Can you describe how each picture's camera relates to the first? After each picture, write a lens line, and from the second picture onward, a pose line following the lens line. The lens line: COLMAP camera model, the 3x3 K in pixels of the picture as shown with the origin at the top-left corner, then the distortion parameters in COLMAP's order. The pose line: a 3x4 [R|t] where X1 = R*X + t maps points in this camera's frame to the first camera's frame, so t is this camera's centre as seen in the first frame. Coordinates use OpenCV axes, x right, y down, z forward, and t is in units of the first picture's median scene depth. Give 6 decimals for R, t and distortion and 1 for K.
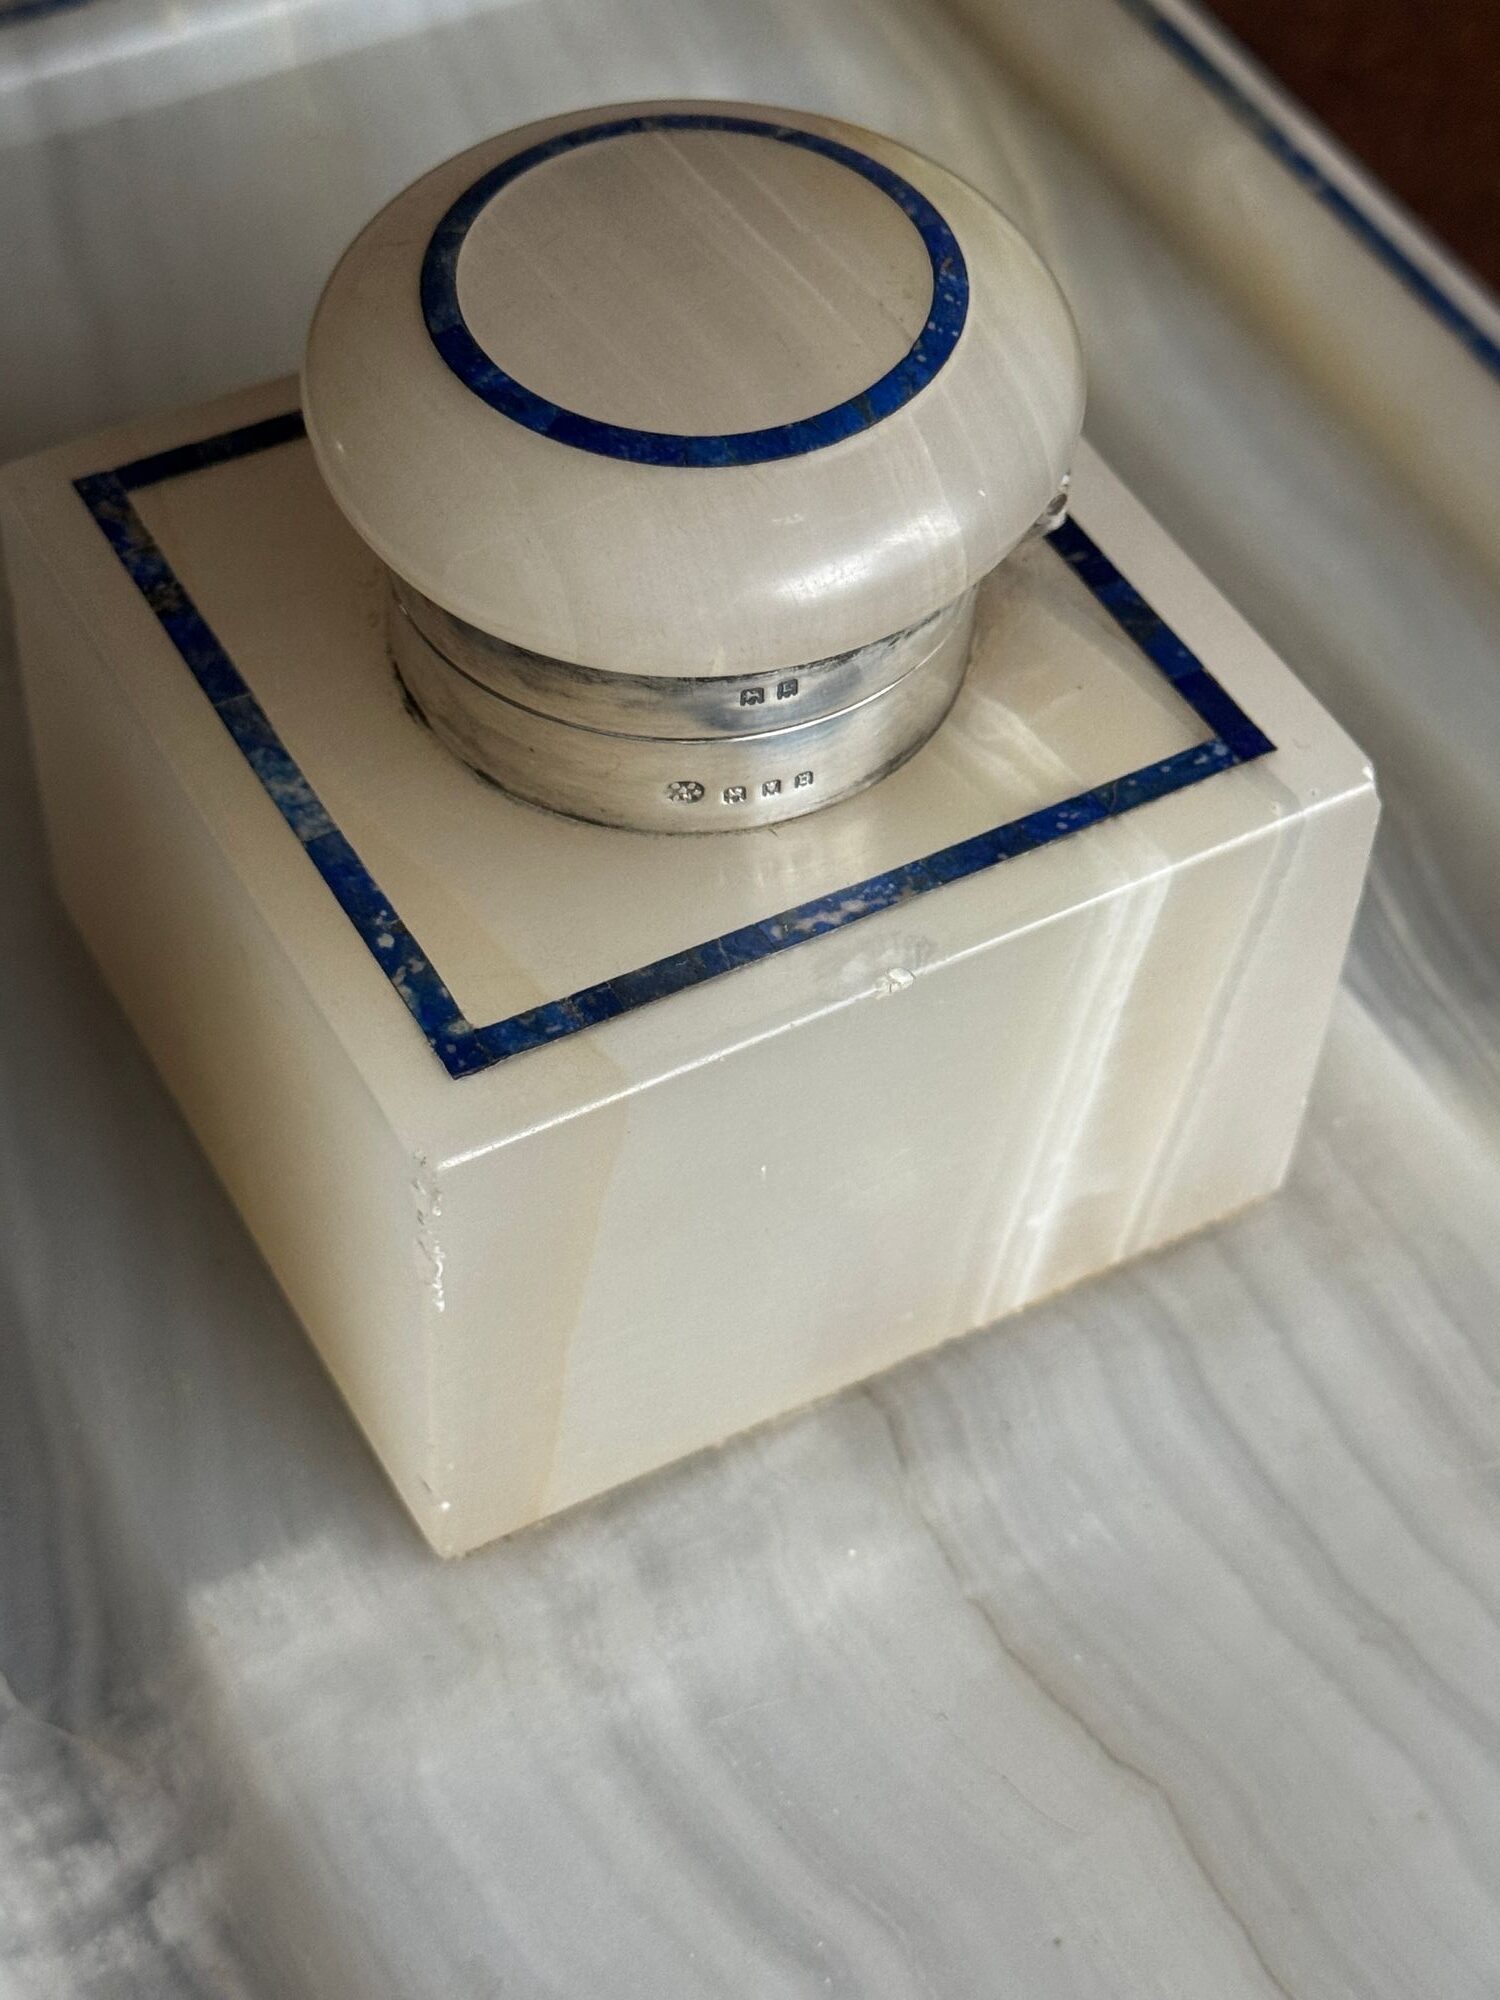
lens RADIAL K [[3727.3, 0, 756.9], [0, 3727.3, 1004.8], [0, 0, 1]] dist [0.067412, 0.000000]
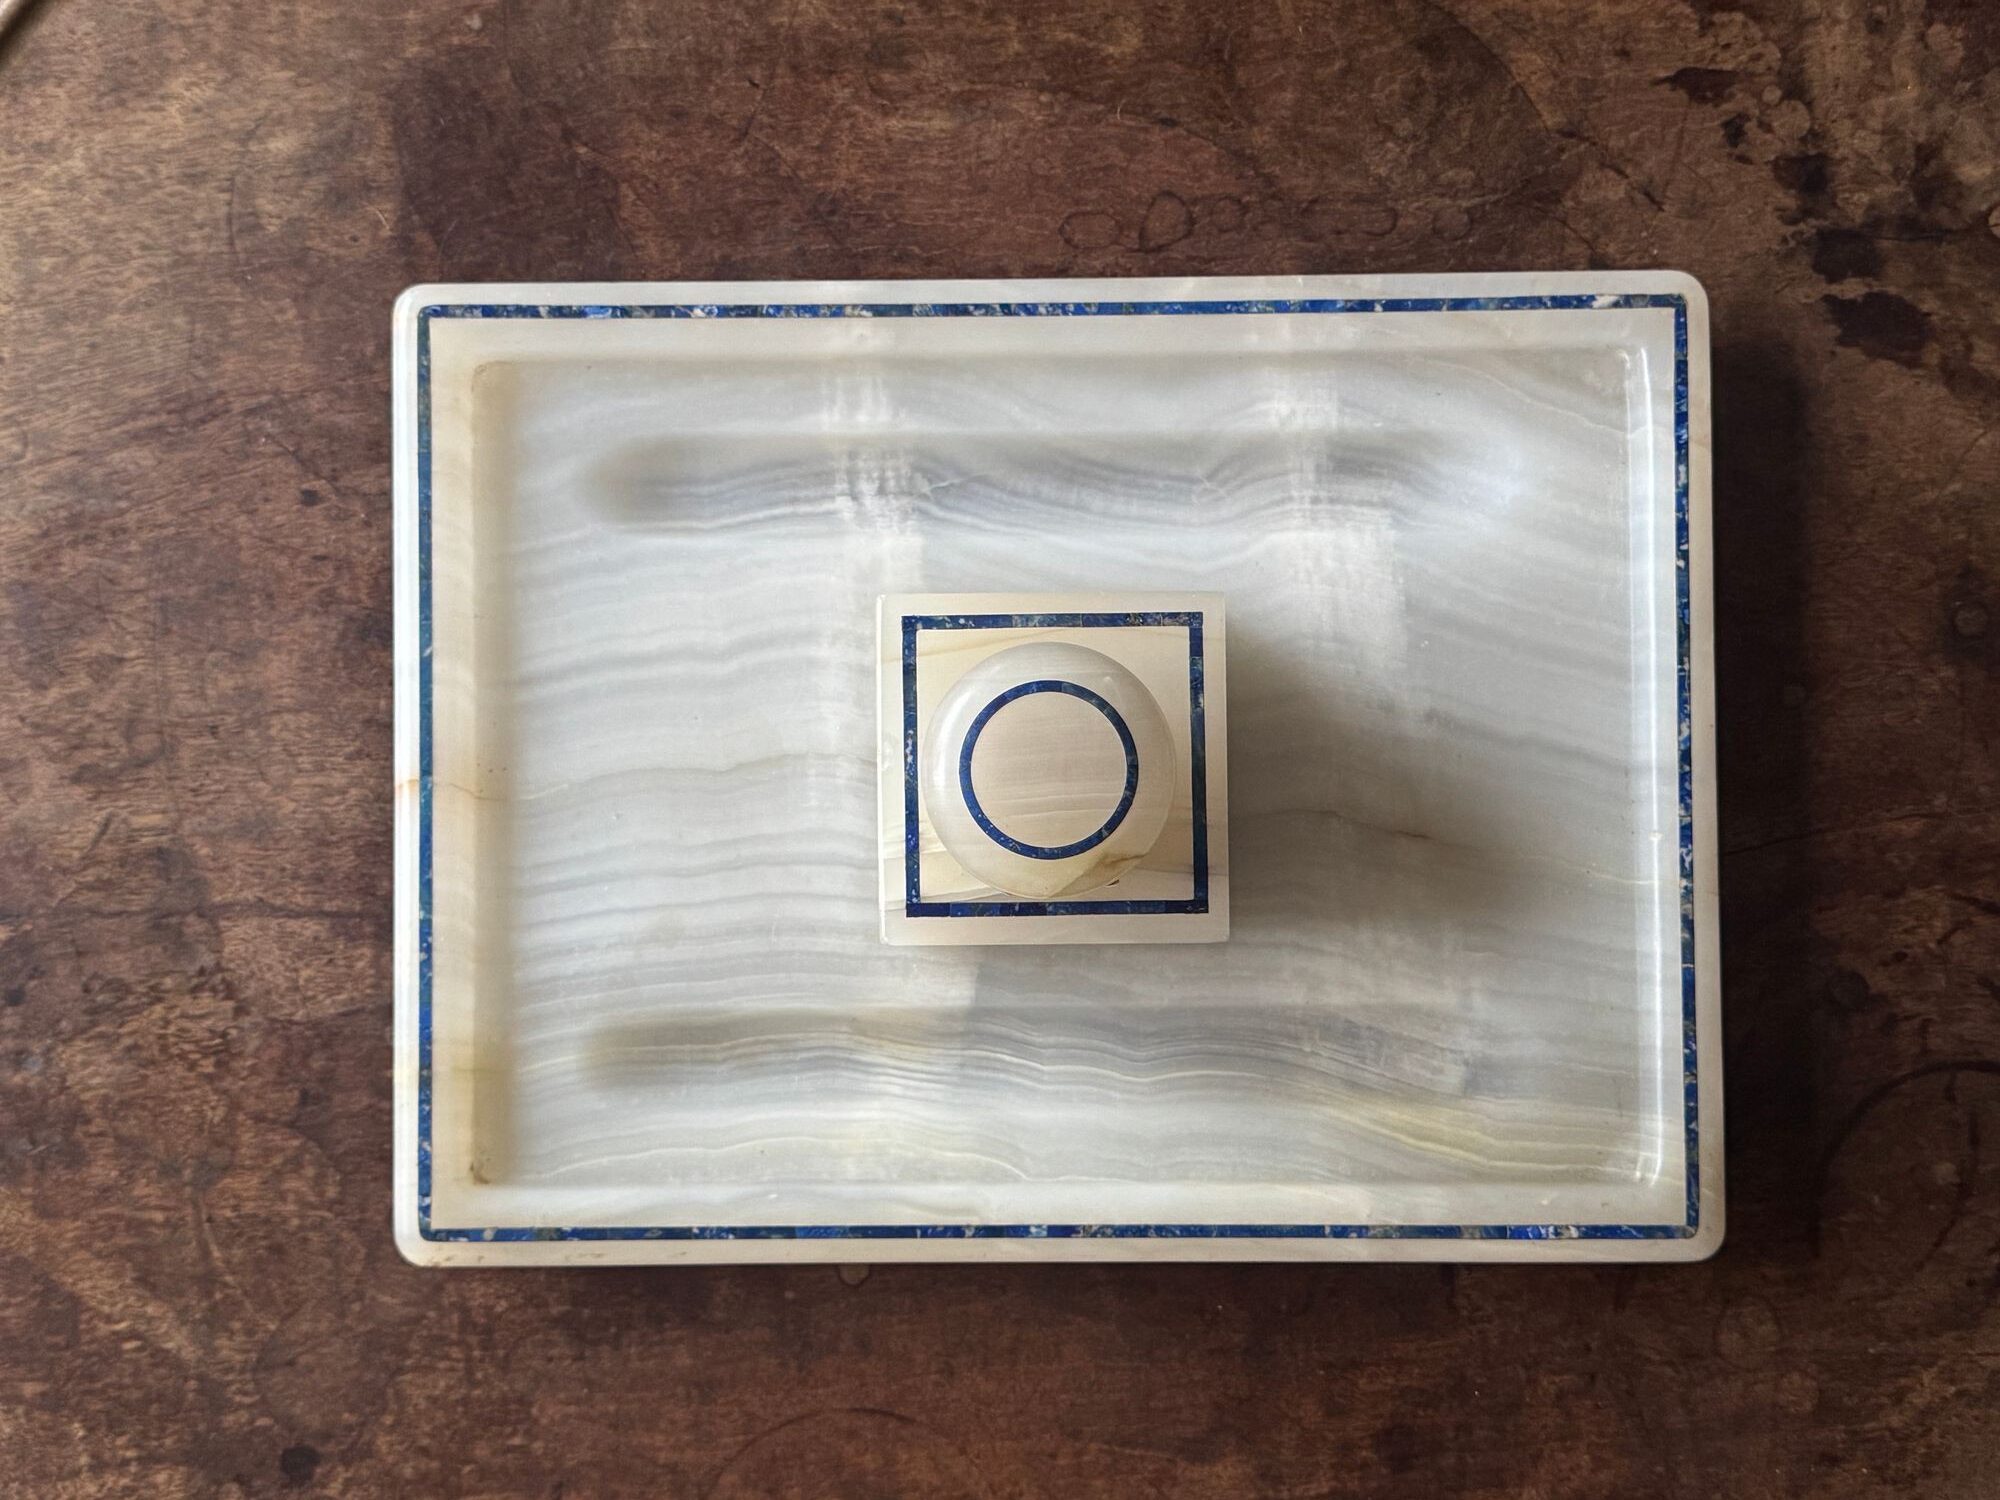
lens RADIAL K [[2366.8, 0, 1006.4], [0, 2366.8, 747.9], [0, 0, 1]] dist [0.091828, 0.000000]
pose [[-0.473897, 0.879382, -0.045922, 0.068578], [-0.672323, -0.327650, 0.663798, -1.363129], [0.568685, 0.345446, 0.746501, -0.440044]]
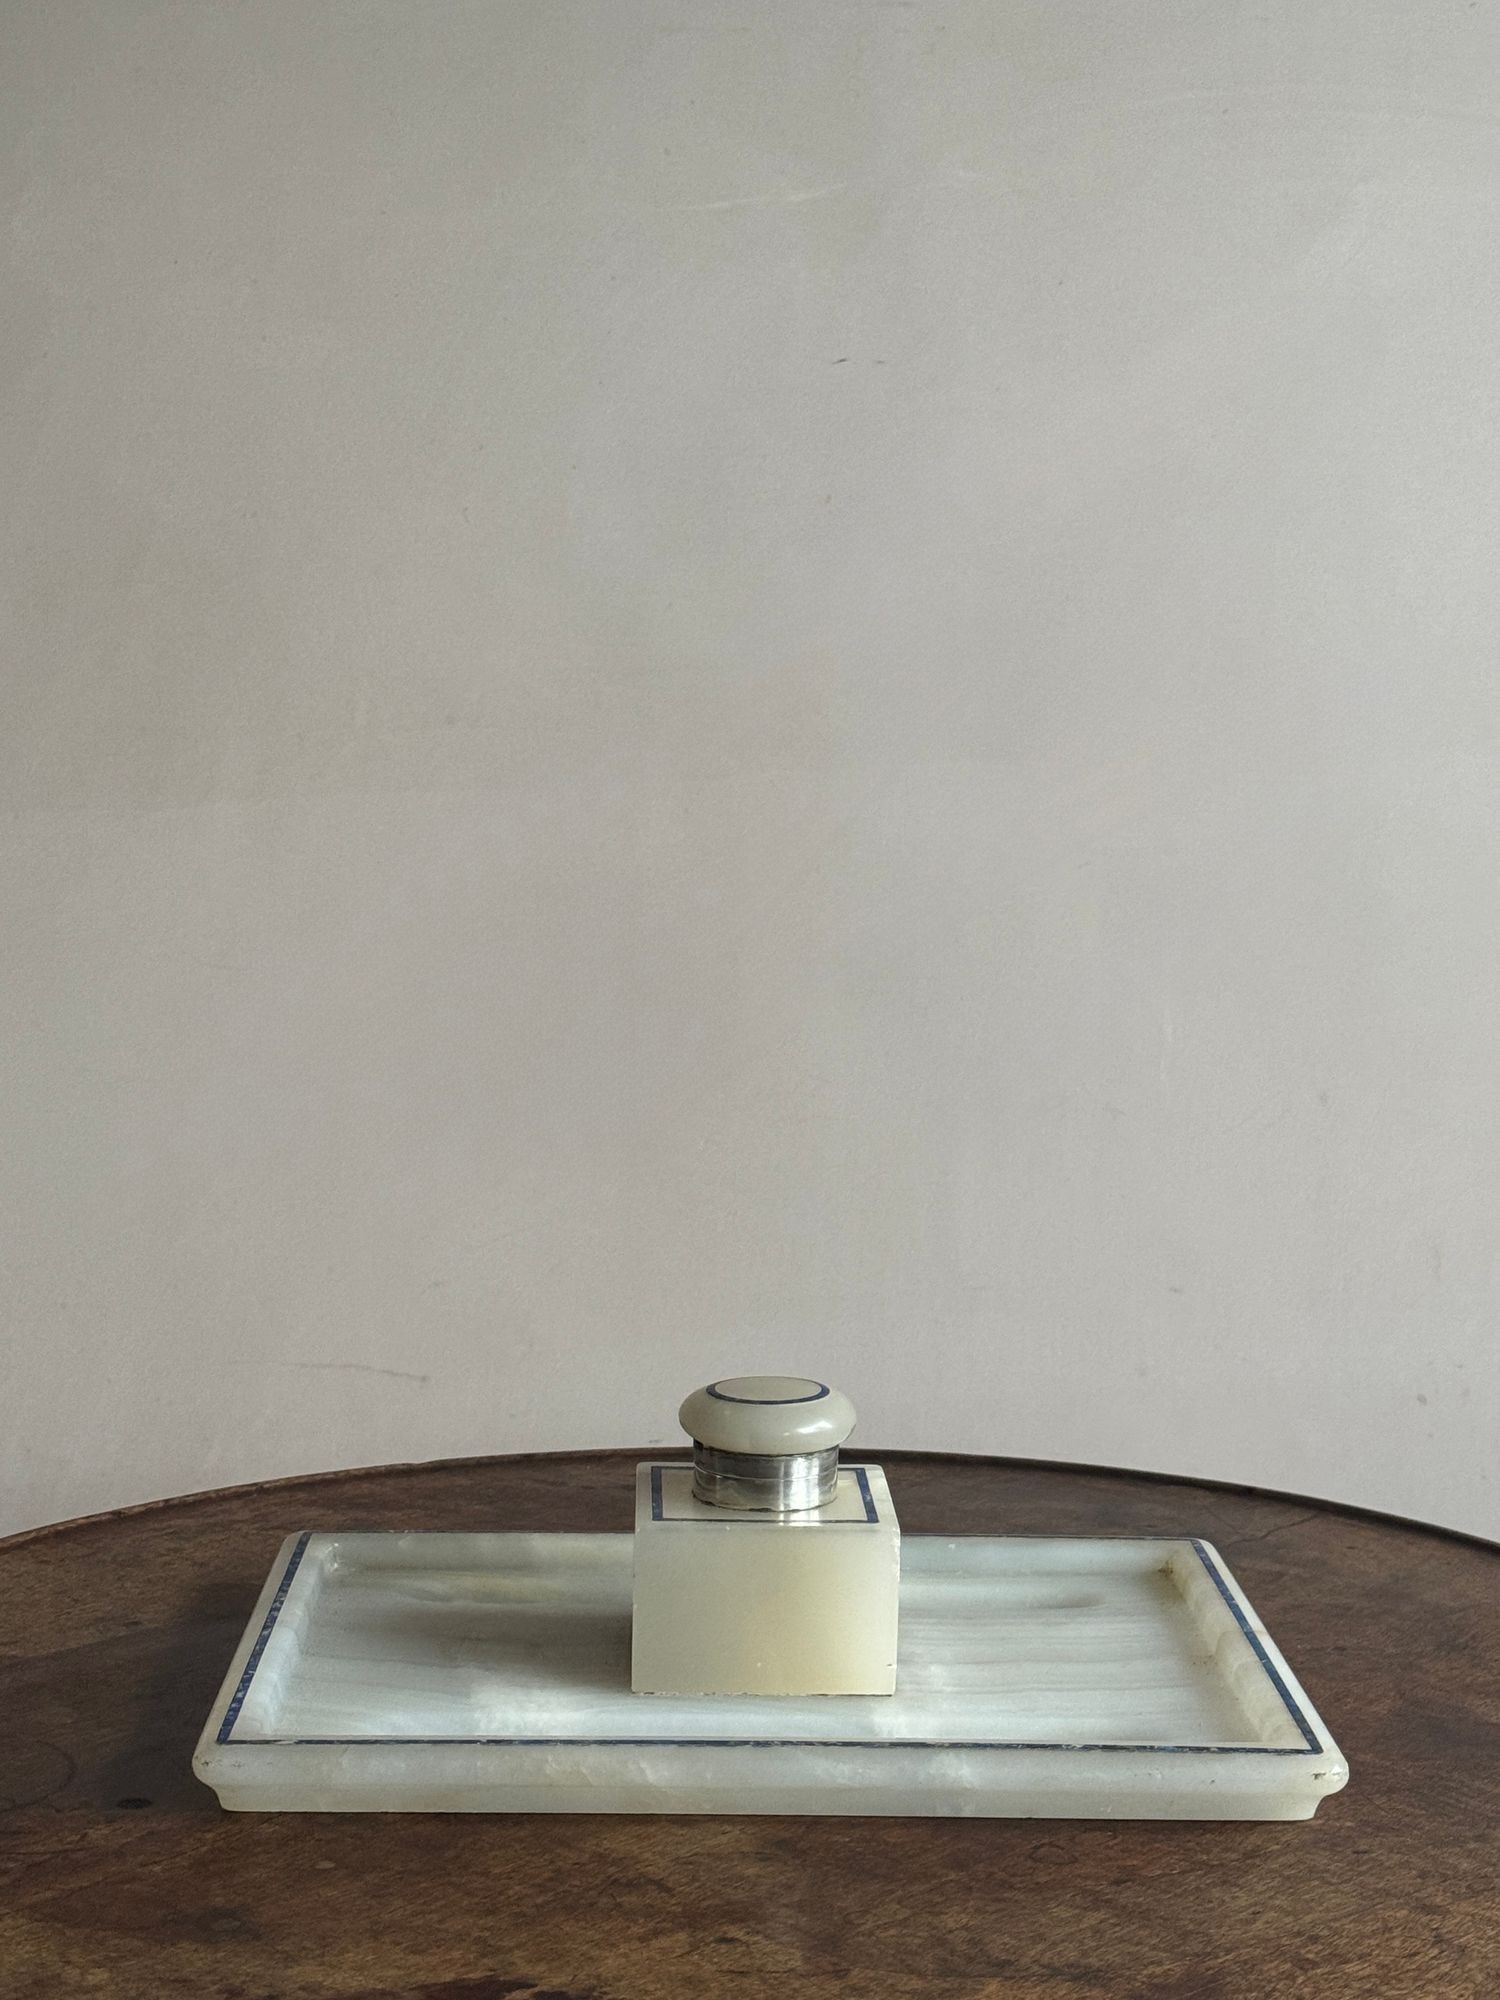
lens RADIAL K [[3508.4, 0, 746.6], [0, 3508.4, 999.2], [0, 0, 1]] dist [0.015233, 0.000000]
pose [[0.458550, -0.119259, 0.880630, -3.429424], [0.679120, 0.686172, -0.260697, 0.524389], [-0.573174, 0.717596, 0.395635, -0.911353]]
